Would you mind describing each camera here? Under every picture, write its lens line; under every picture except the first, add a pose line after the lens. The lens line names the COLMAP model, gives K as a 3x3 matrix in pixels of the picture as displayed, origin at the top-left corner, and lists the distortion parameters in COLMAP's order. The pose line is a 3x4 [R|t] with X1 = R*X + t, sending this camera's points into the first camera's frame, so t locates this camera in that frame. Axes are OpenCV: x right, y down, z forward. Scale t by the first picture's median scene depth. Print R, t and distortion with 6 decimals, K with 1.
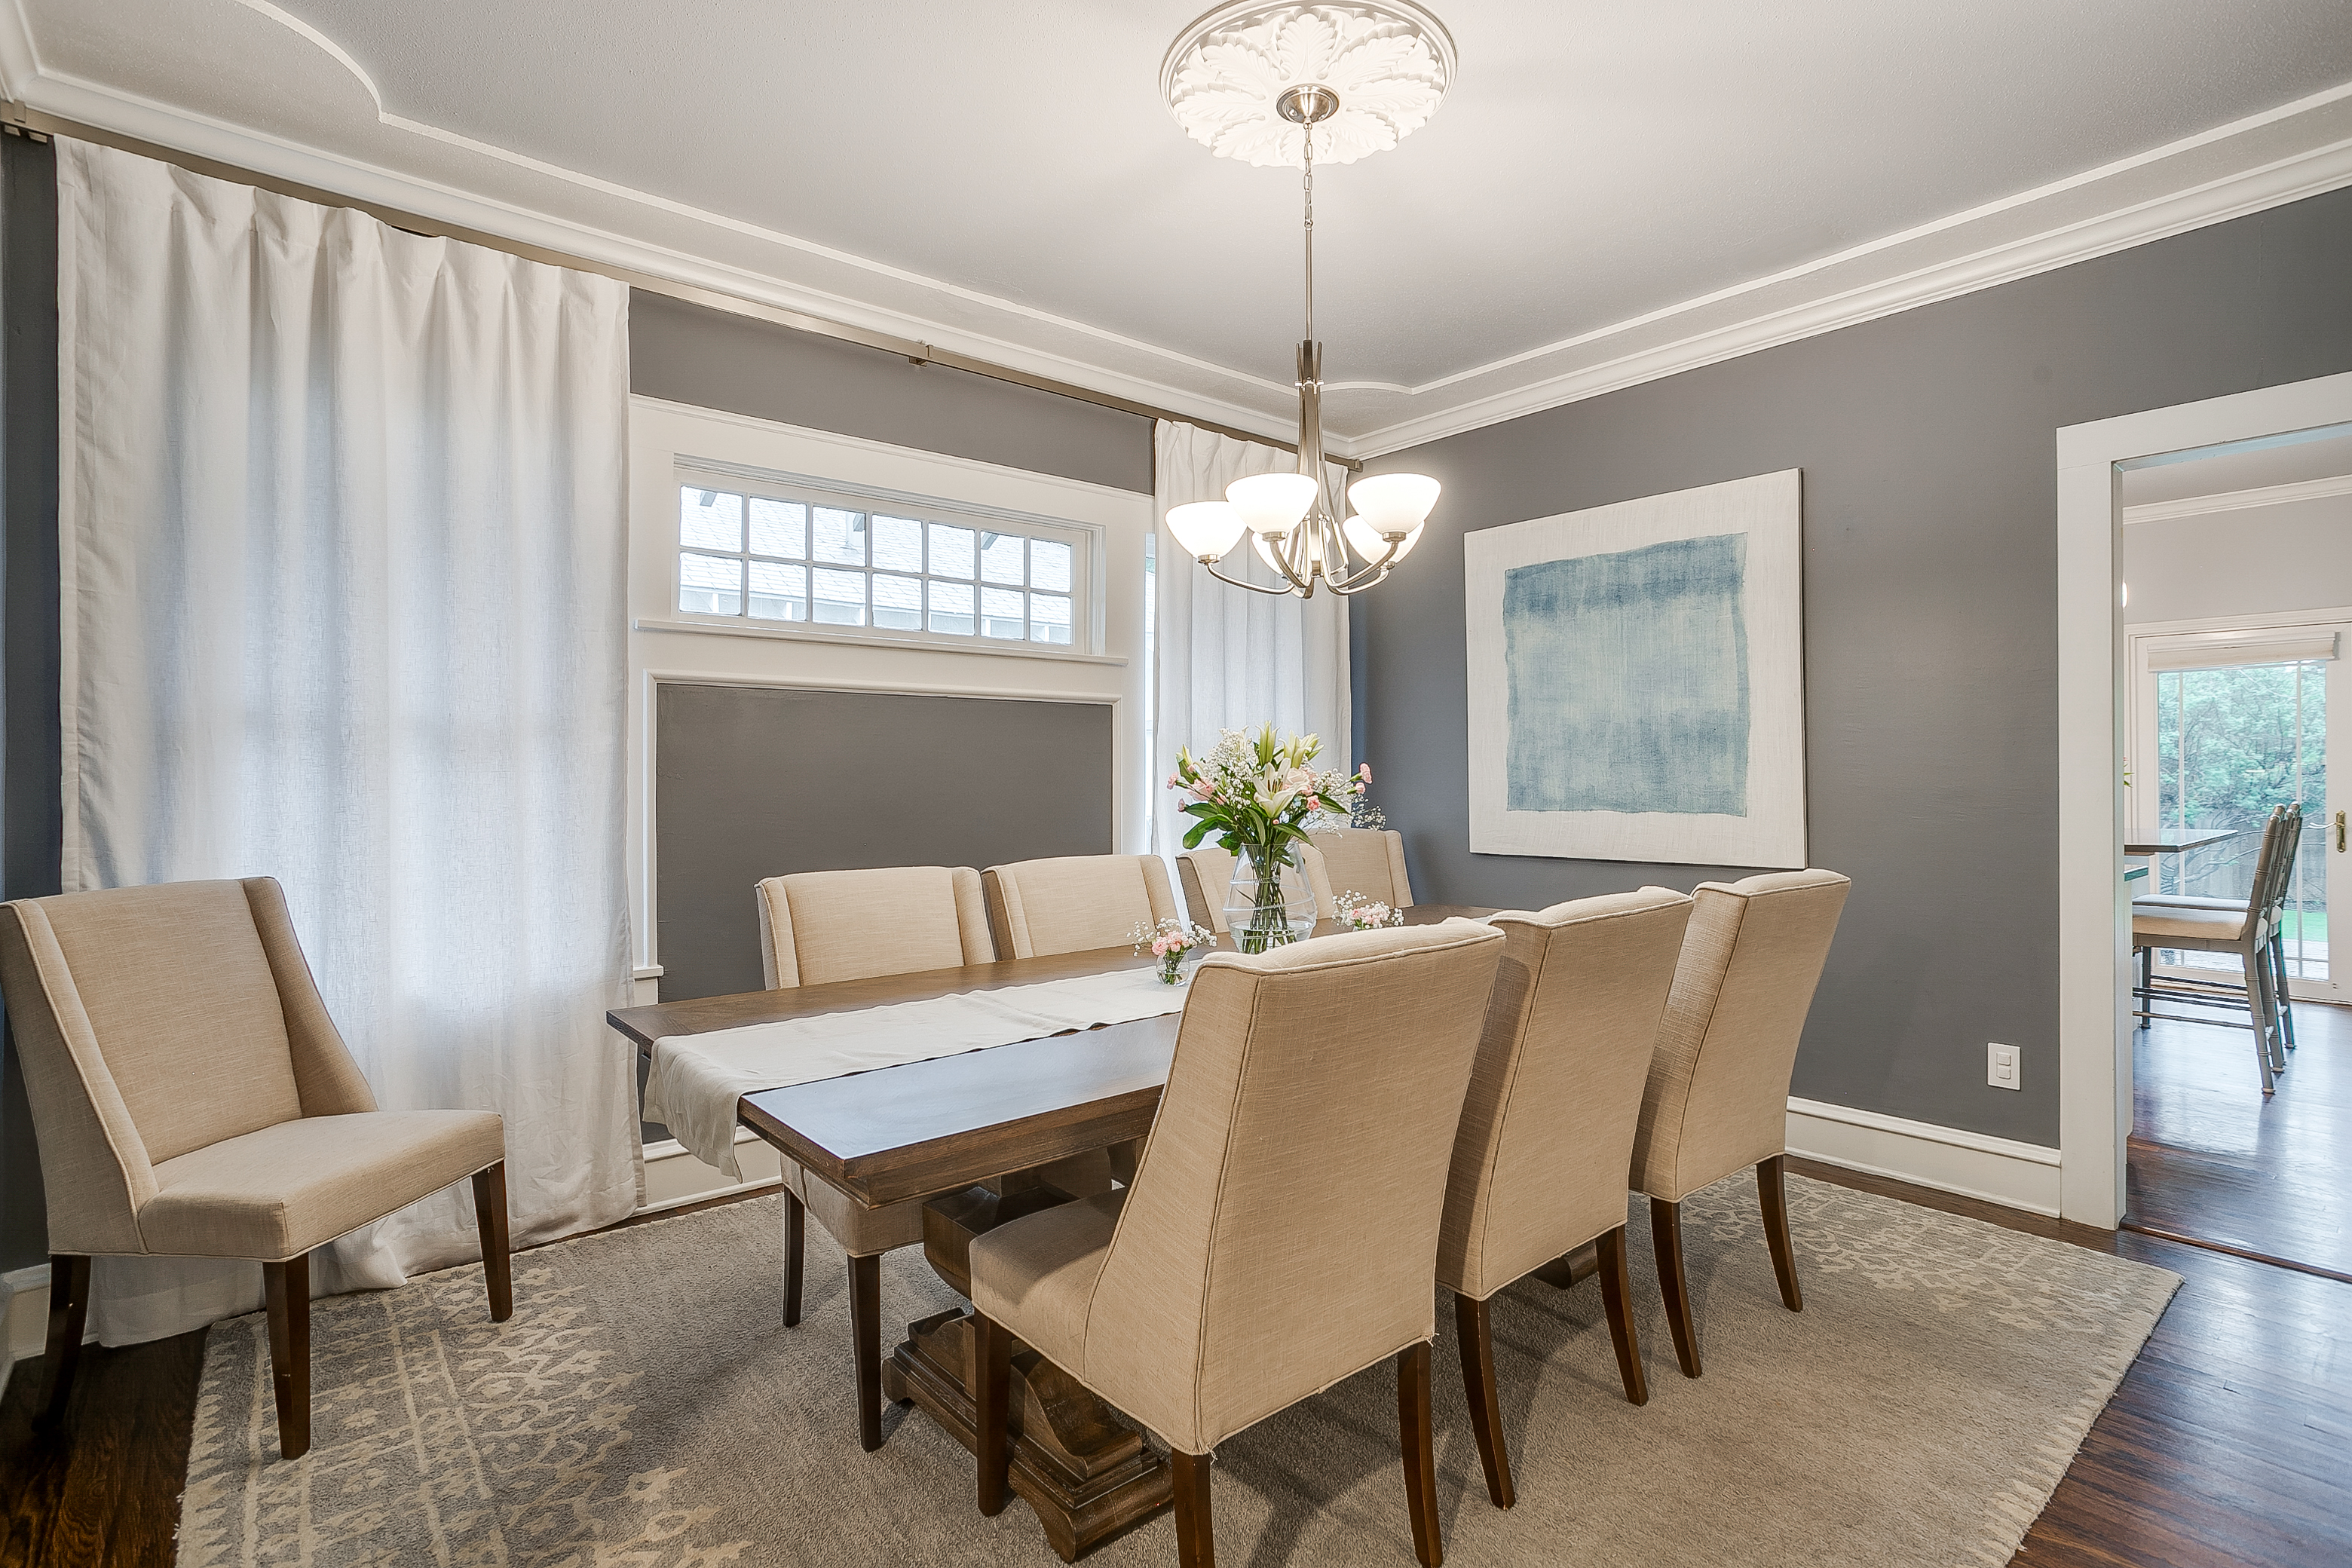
lens RADIAL K [[1142.0, 0, 1178.6], [0, 1142.0, 769.5], [0, 0, 1]] dist [-0.046849, 0.029177]
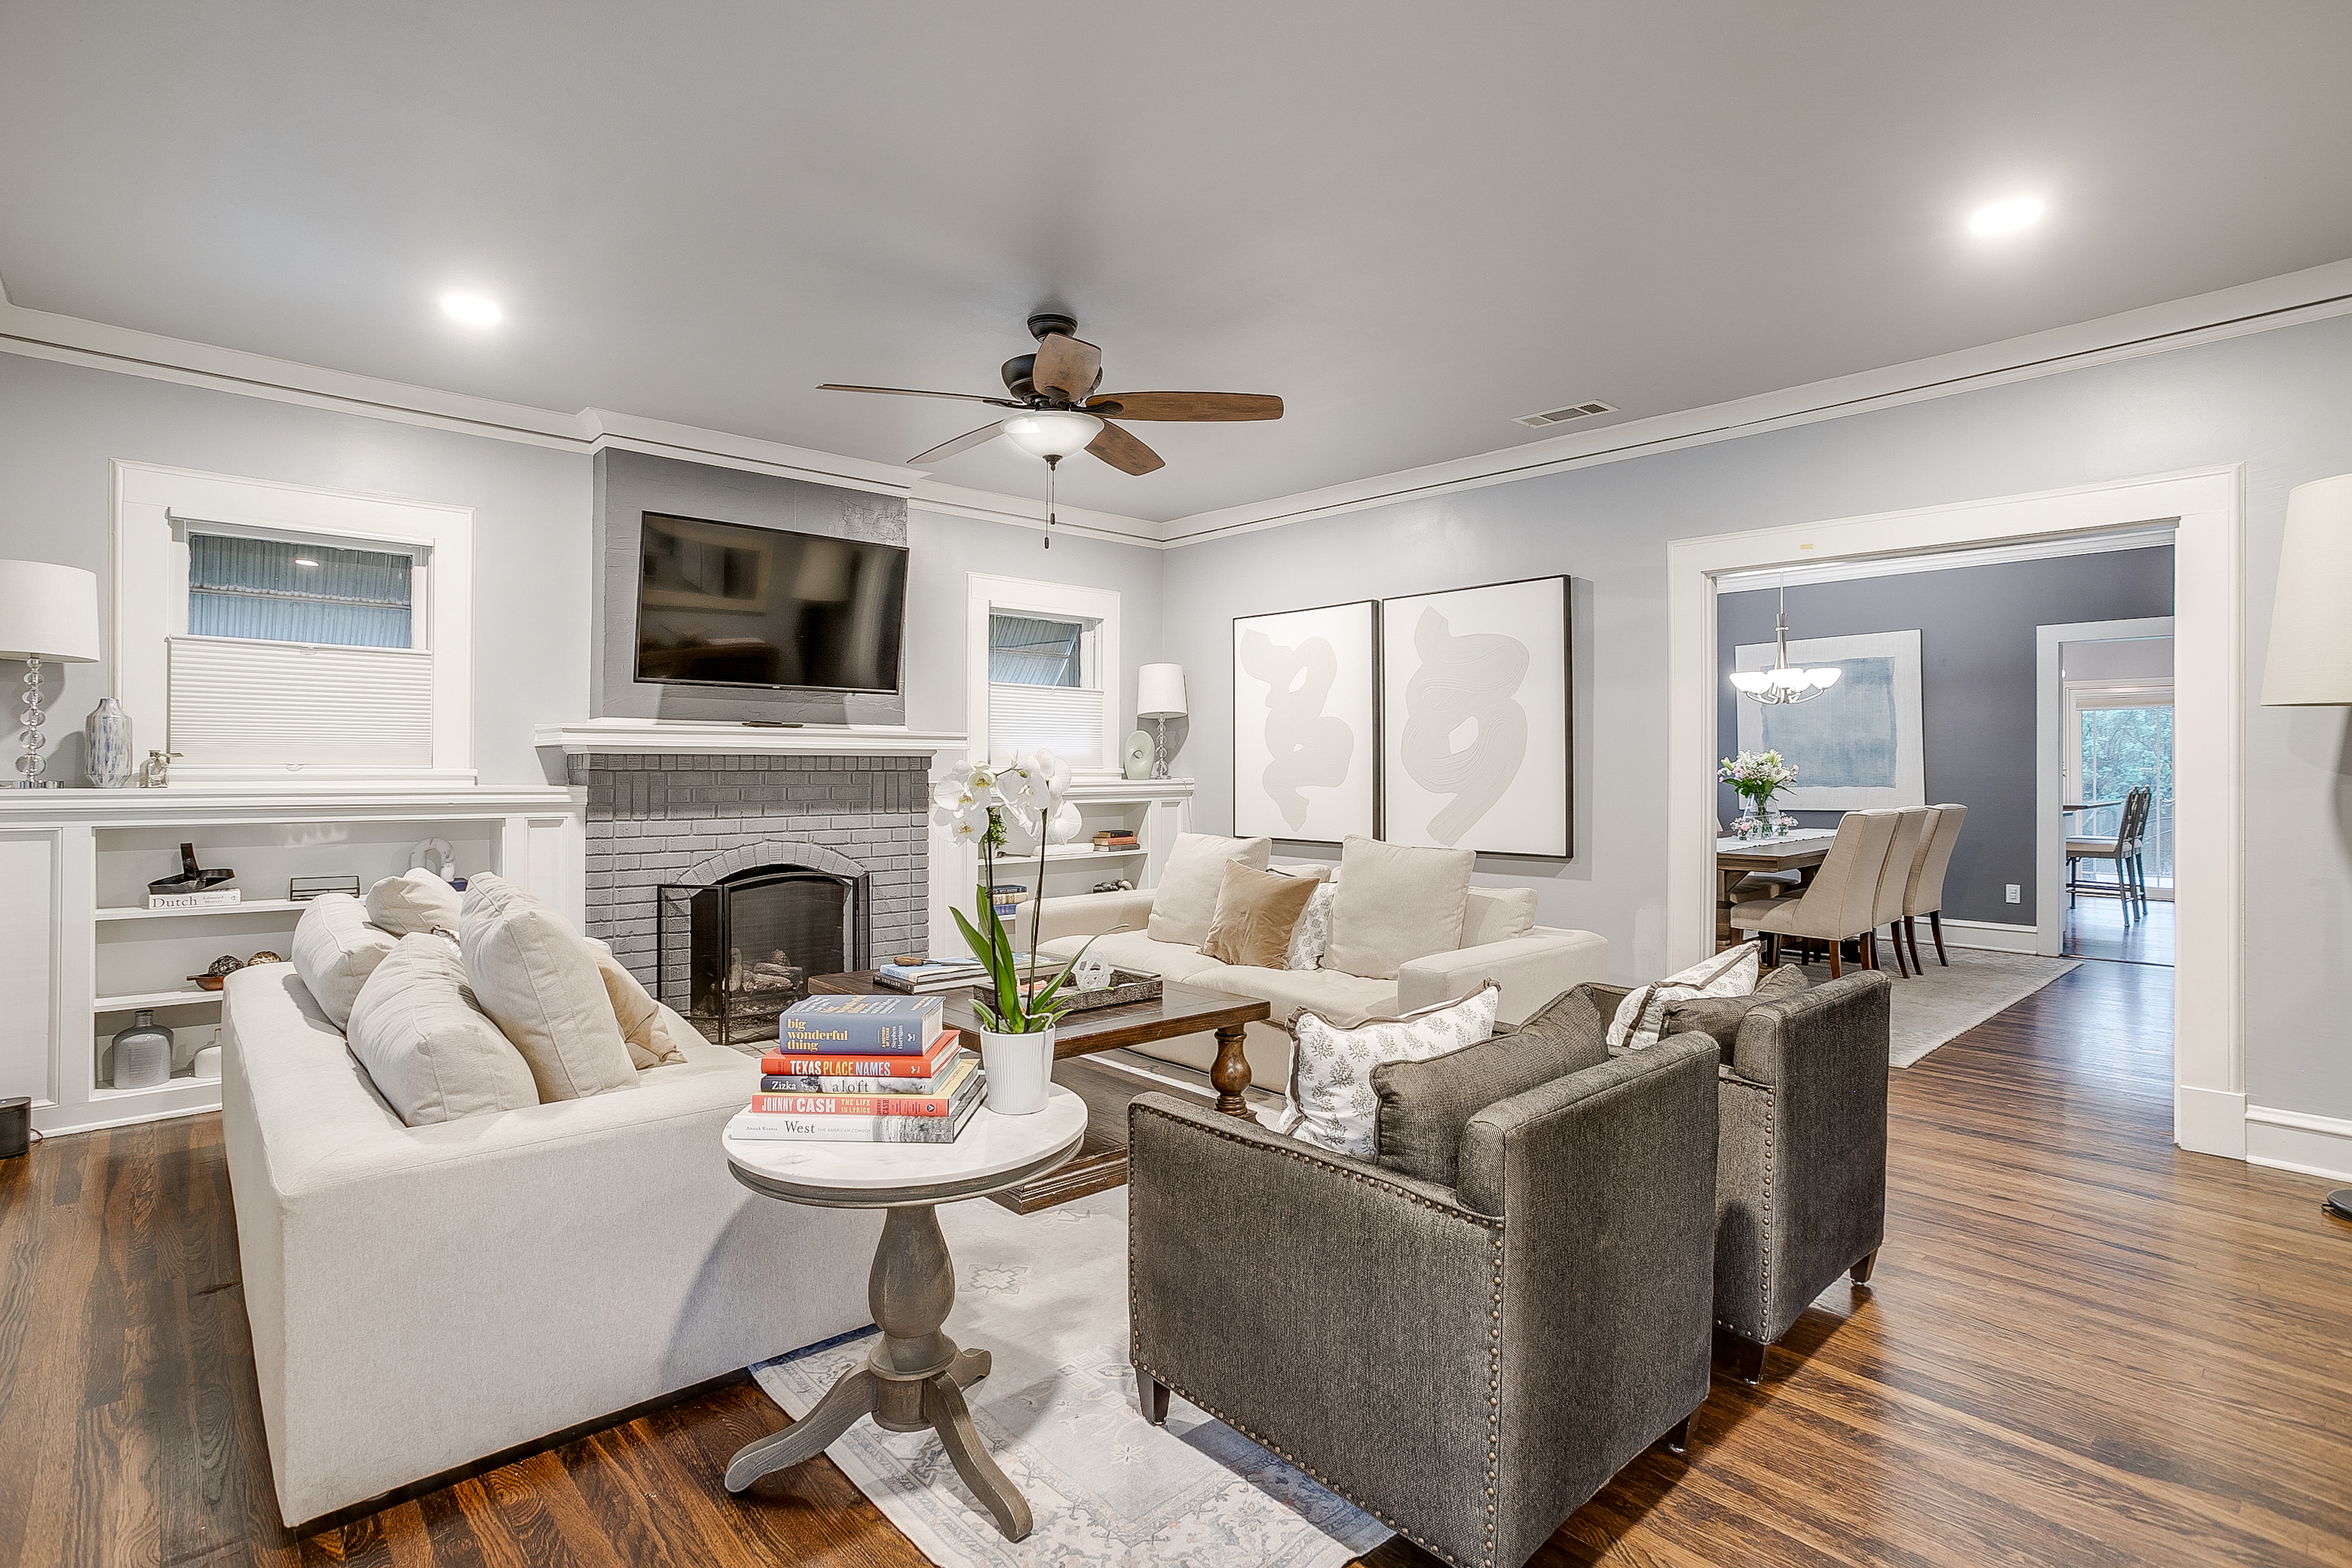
lens RADIAL K [[1062.4, 0, 1173.8], [0, 1062.4, 777.8], [0, 0, 1]] dist [-0.040222, 0.000042]
pose [[0.999959, 0.000642, -0.009053, -0.856302], [-0.000572, 0.999970, 0.007710, 0.007574], [0.009058, -0.007704, 0.999929, -1.005390]]
